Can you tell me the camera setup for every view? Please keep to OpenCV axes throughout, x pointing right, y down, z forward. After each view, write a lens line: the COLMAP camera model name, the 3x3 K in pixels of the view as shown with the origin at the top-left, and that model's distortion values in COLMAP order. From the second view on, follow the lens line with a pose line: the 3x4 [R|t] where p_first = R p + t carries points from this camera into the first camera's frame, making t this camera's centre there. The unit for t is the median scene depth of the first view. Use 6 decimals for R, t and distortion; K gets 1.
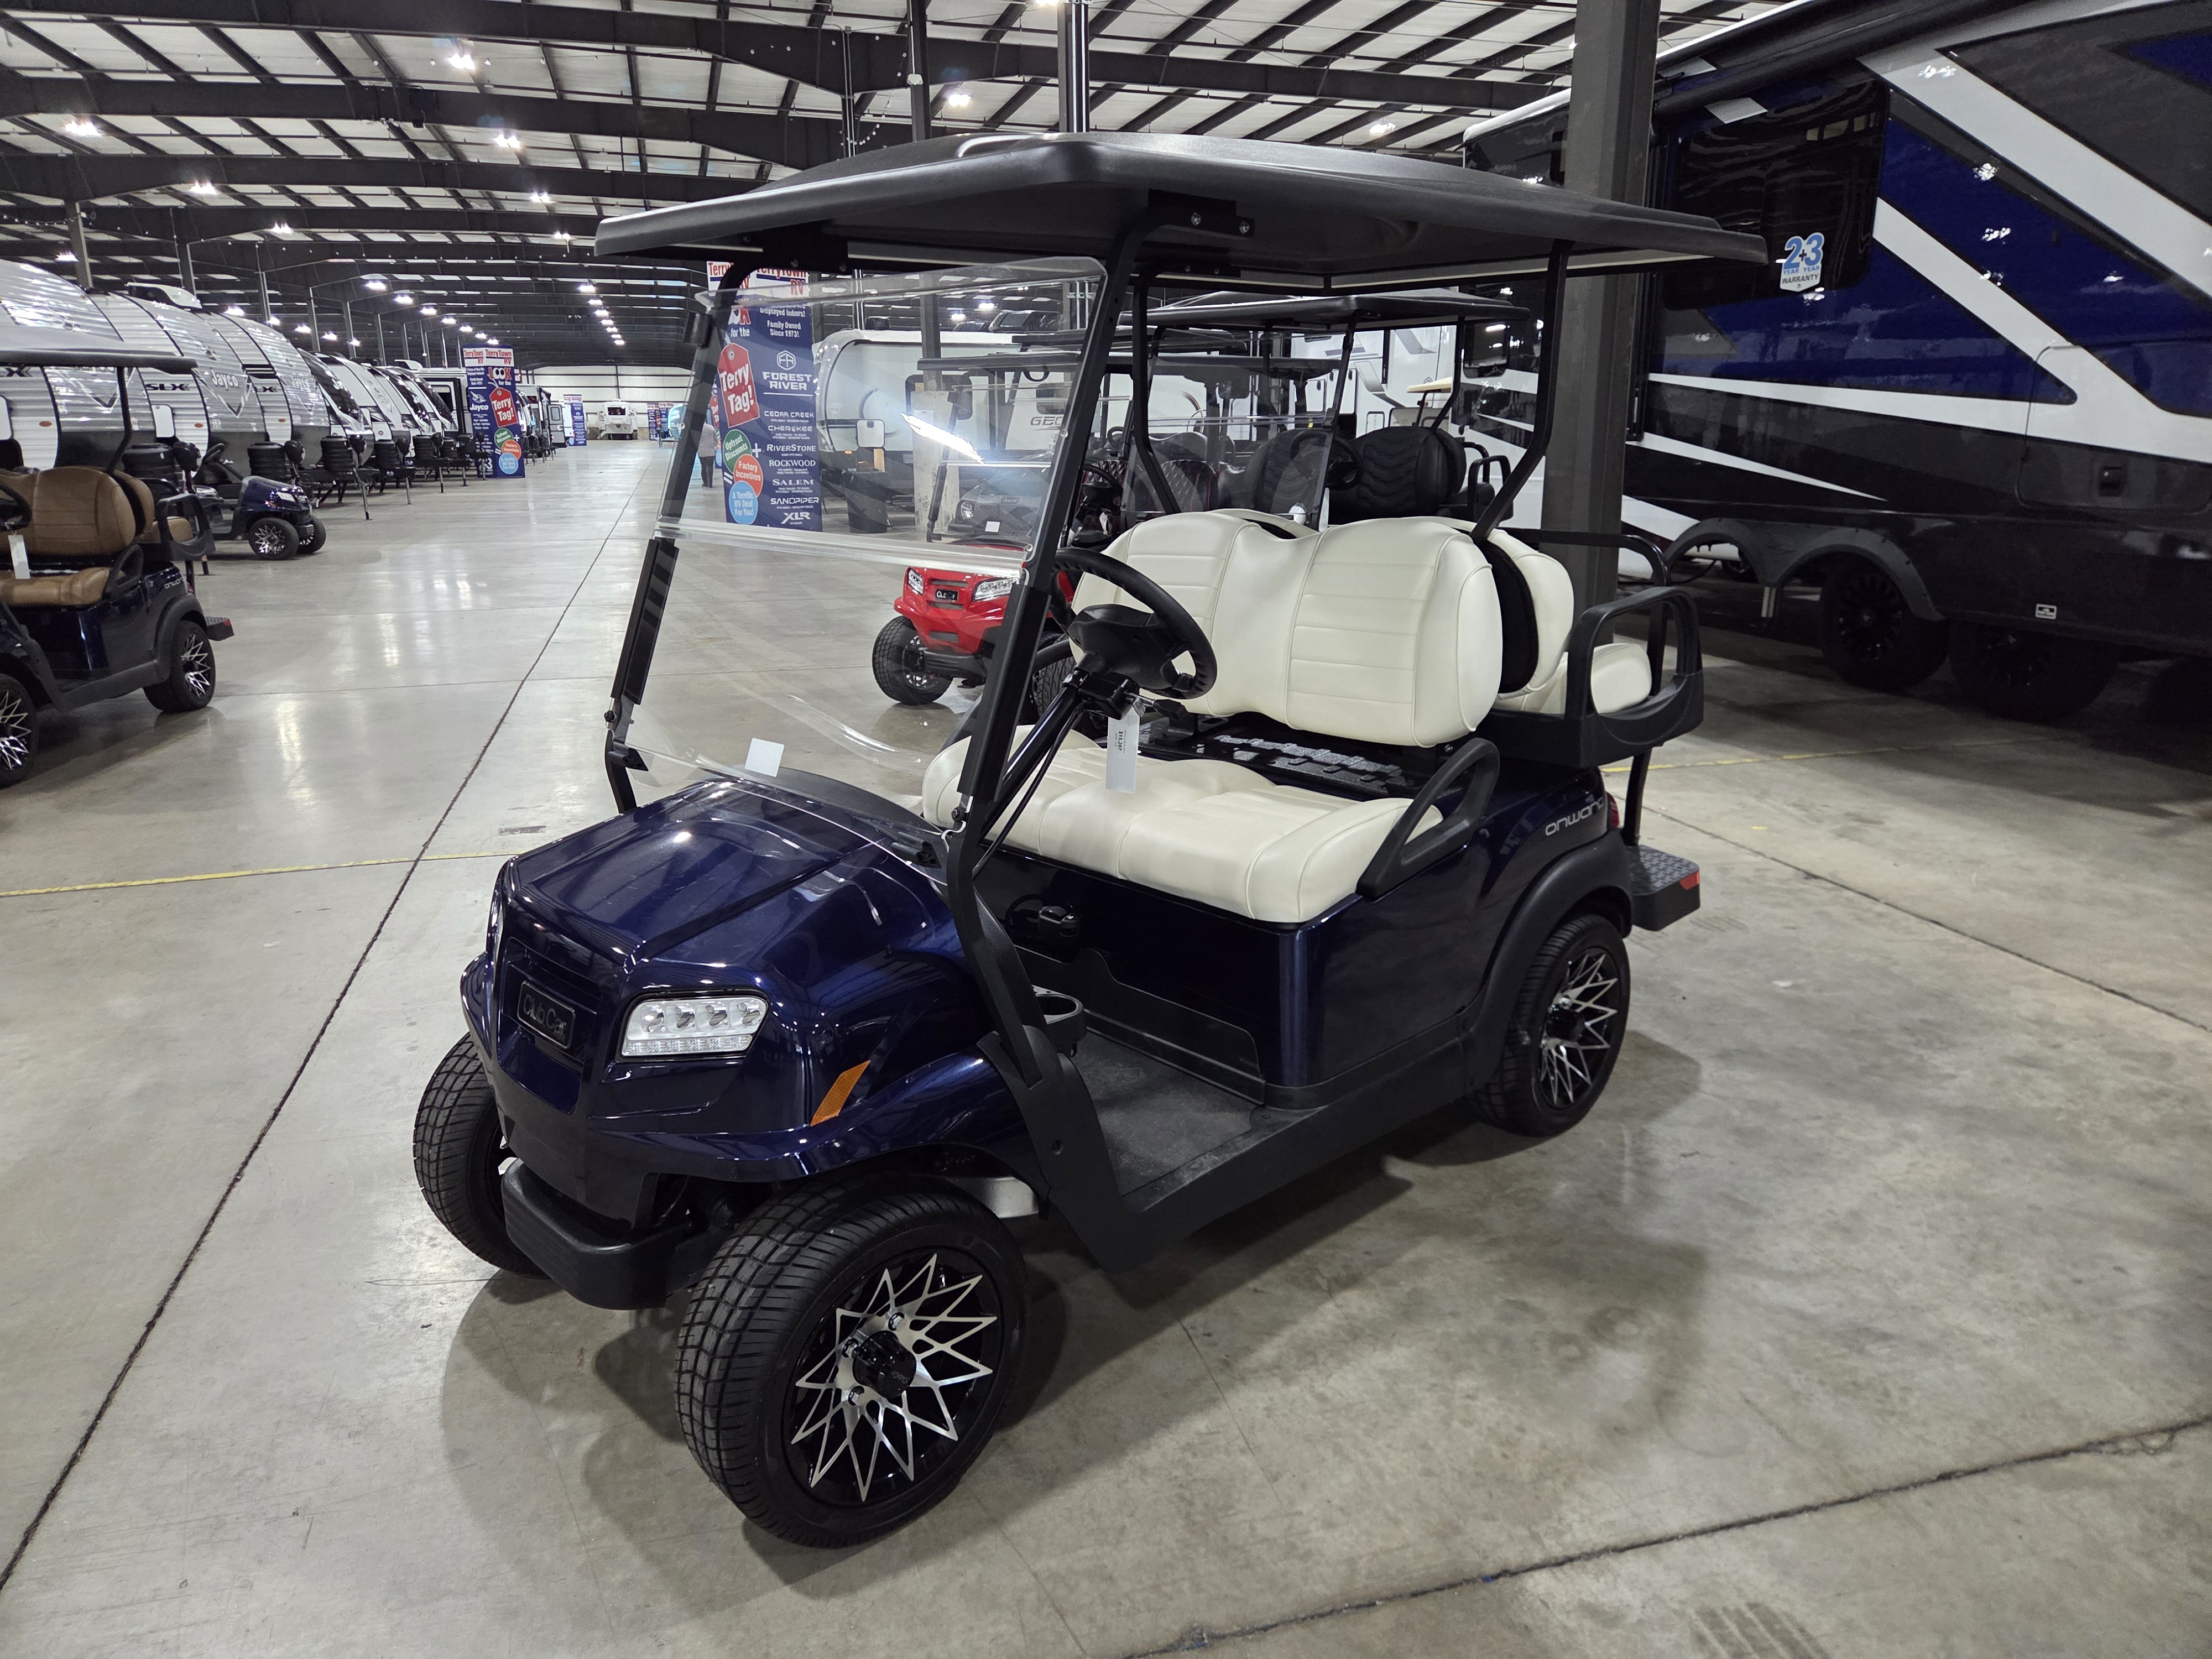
lens RADIAL K [[1492.3, 0, 1106.6], [0, 1492.3, 829.3], [0, 0, 1]] dist [0.066804, -0.055885]
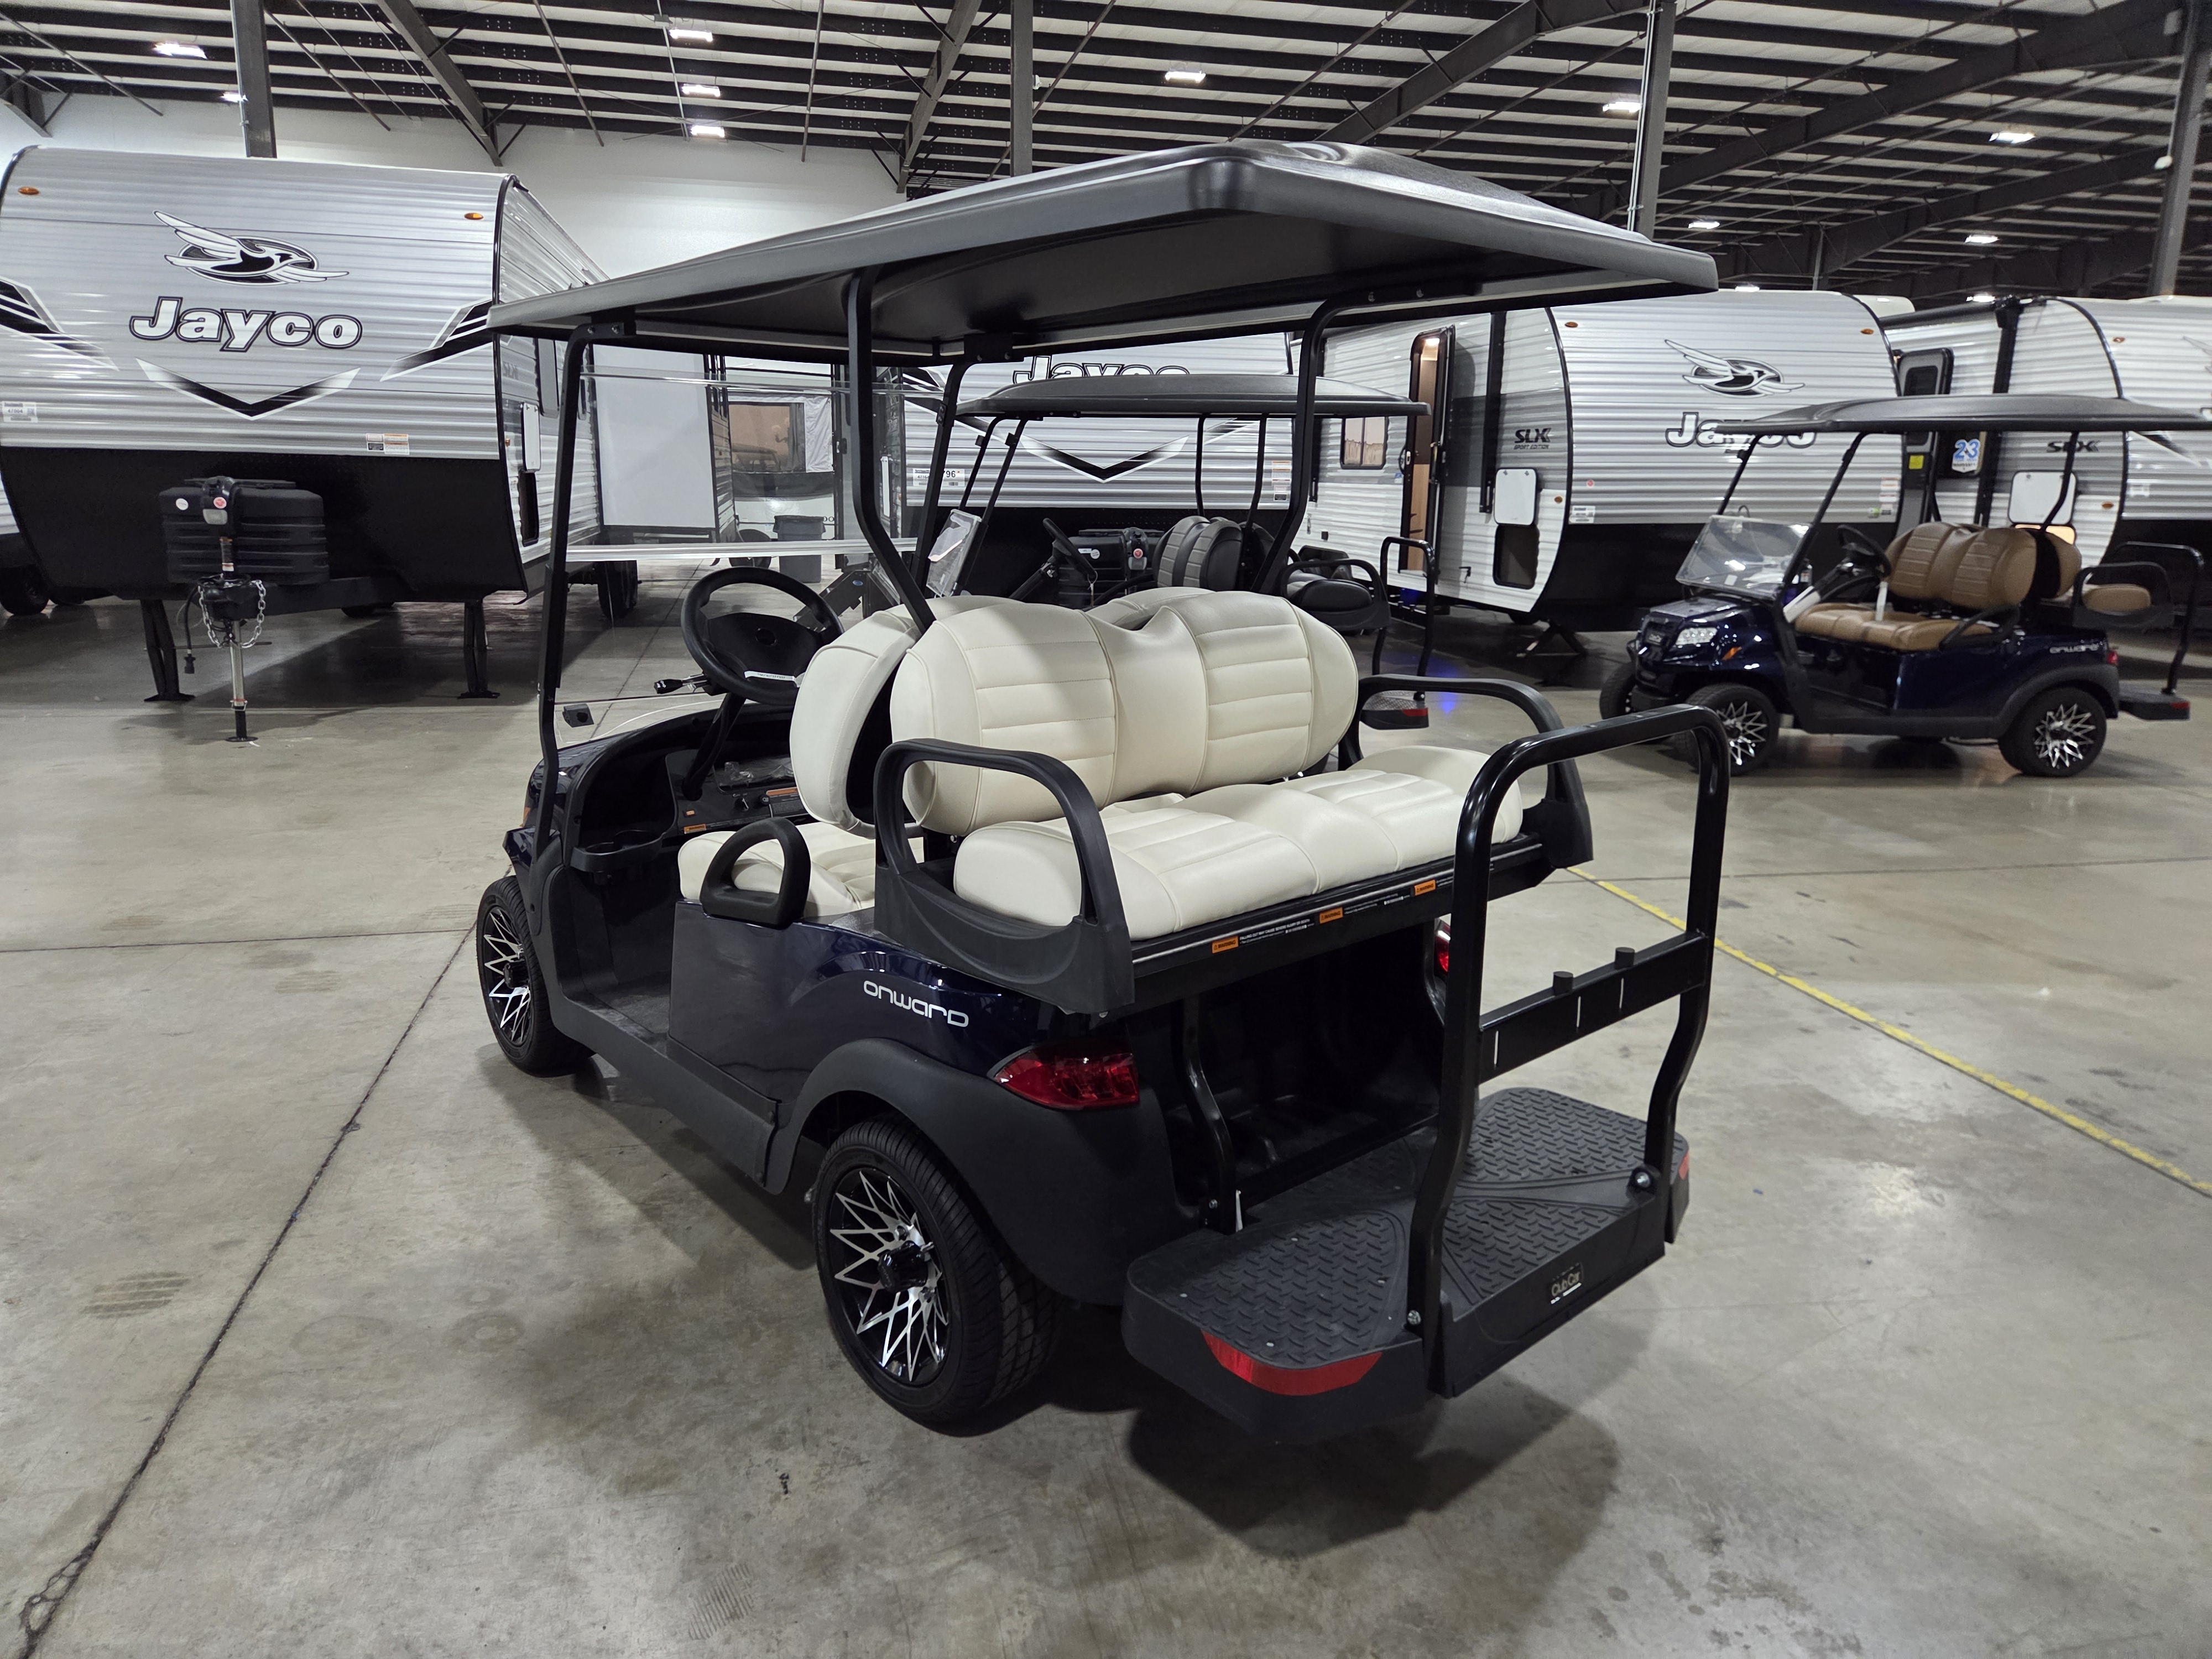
lens RADIAL K [[1492.3, 0, 1115.7], [0, 1492.3, 830.9], [0, 0, 1]] dist [0.066804, -0.055885]
pose [[-0.059528, 0.231756, -0.970951, 1.281959], [-0.290300, 0.926617, 0.238972, -0.379424], [0.955082, 0.296093, 0.012119, 1.323727]]
